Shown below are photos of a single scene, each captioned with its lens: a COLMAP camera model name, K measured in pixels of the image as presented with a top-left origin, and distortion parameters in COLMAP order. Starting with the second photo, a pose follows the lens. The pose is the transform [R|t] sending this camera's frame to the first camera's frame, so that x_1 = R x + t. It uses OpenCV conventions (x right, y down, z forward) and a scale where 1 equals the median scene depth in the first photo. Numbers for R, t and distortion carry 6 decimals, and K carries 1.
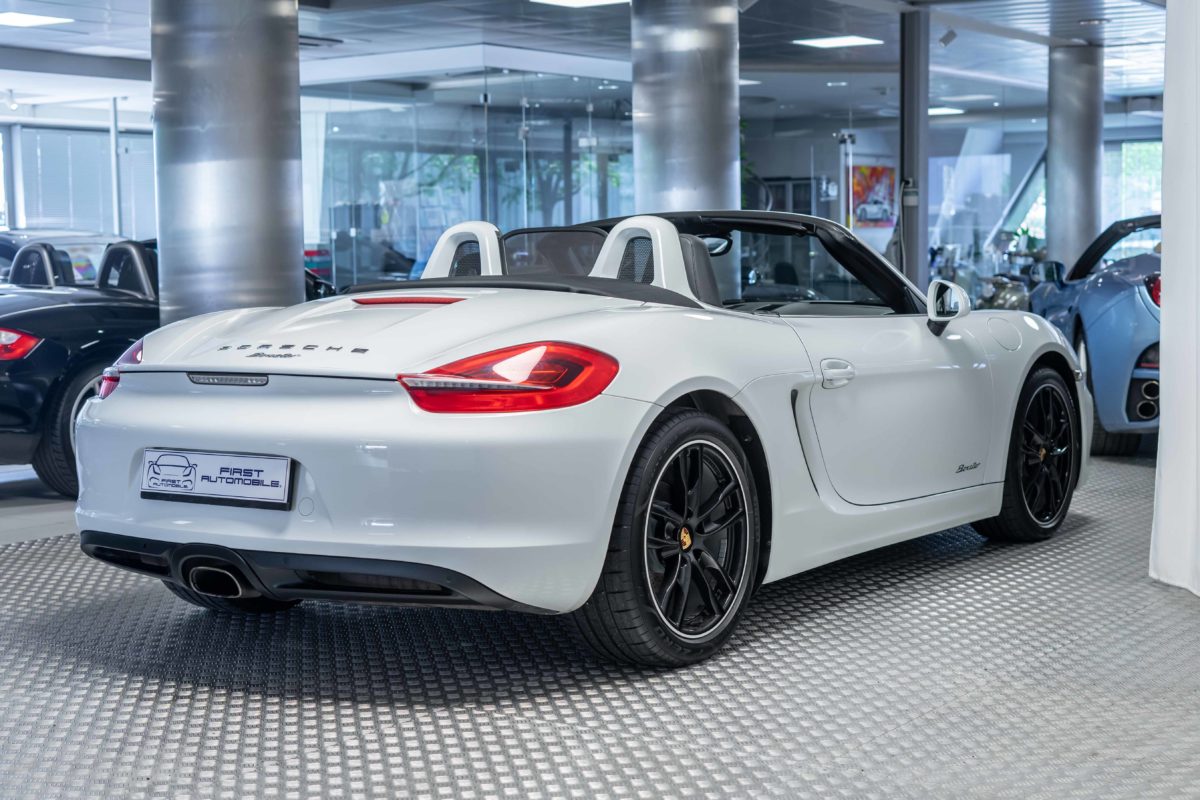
lens RADIAL K [[1981.4, 0, 599.1], [0, 1981.4, 409.4], [0, 0, 1]] dist [-0.003391, 0.000000]
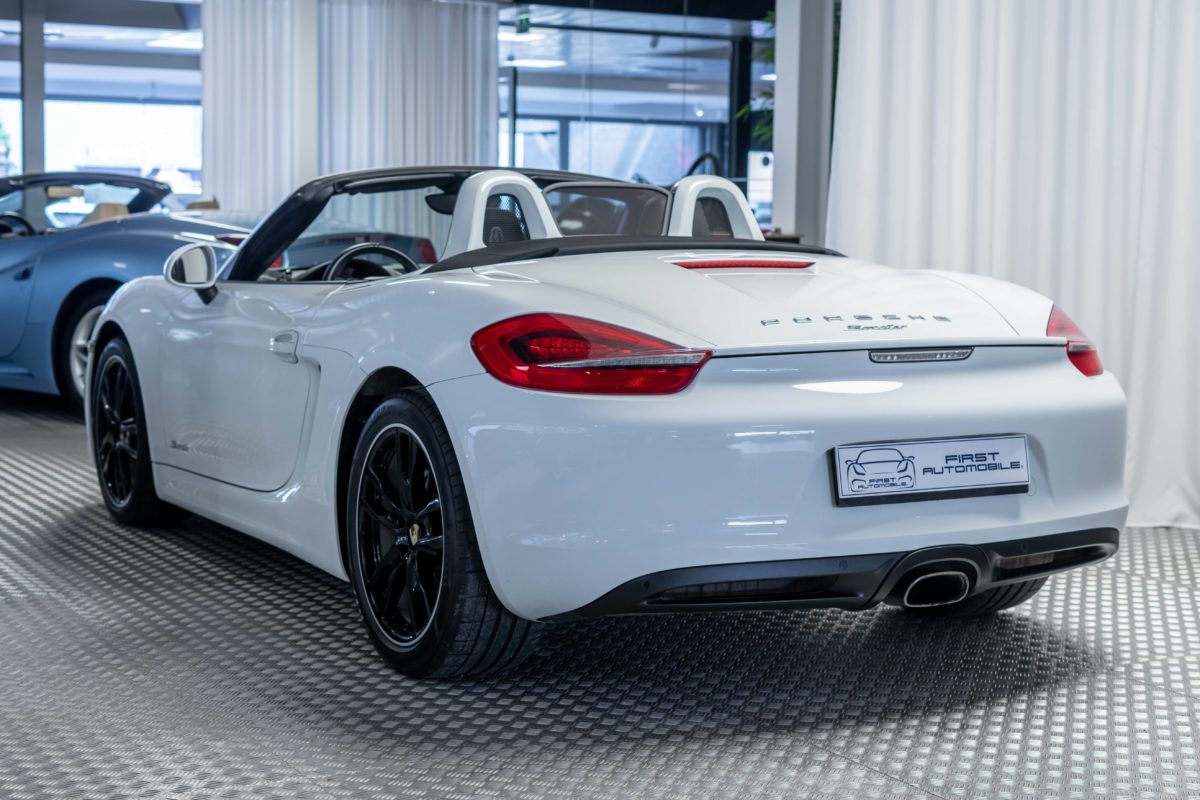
lens RADIAL K [[1928.5, 0, 603.5], [0, 1928.5, 401.9], [0, 0, 1]] dist [0.002698, 0.000000]
pose [[0.436021, -0.067784, 0.897380, -1.012736], [0.052032, 0.997390, 0.050057, -0.044562], [-0.898431, 0.024867, 0.438410, 0.759008]]
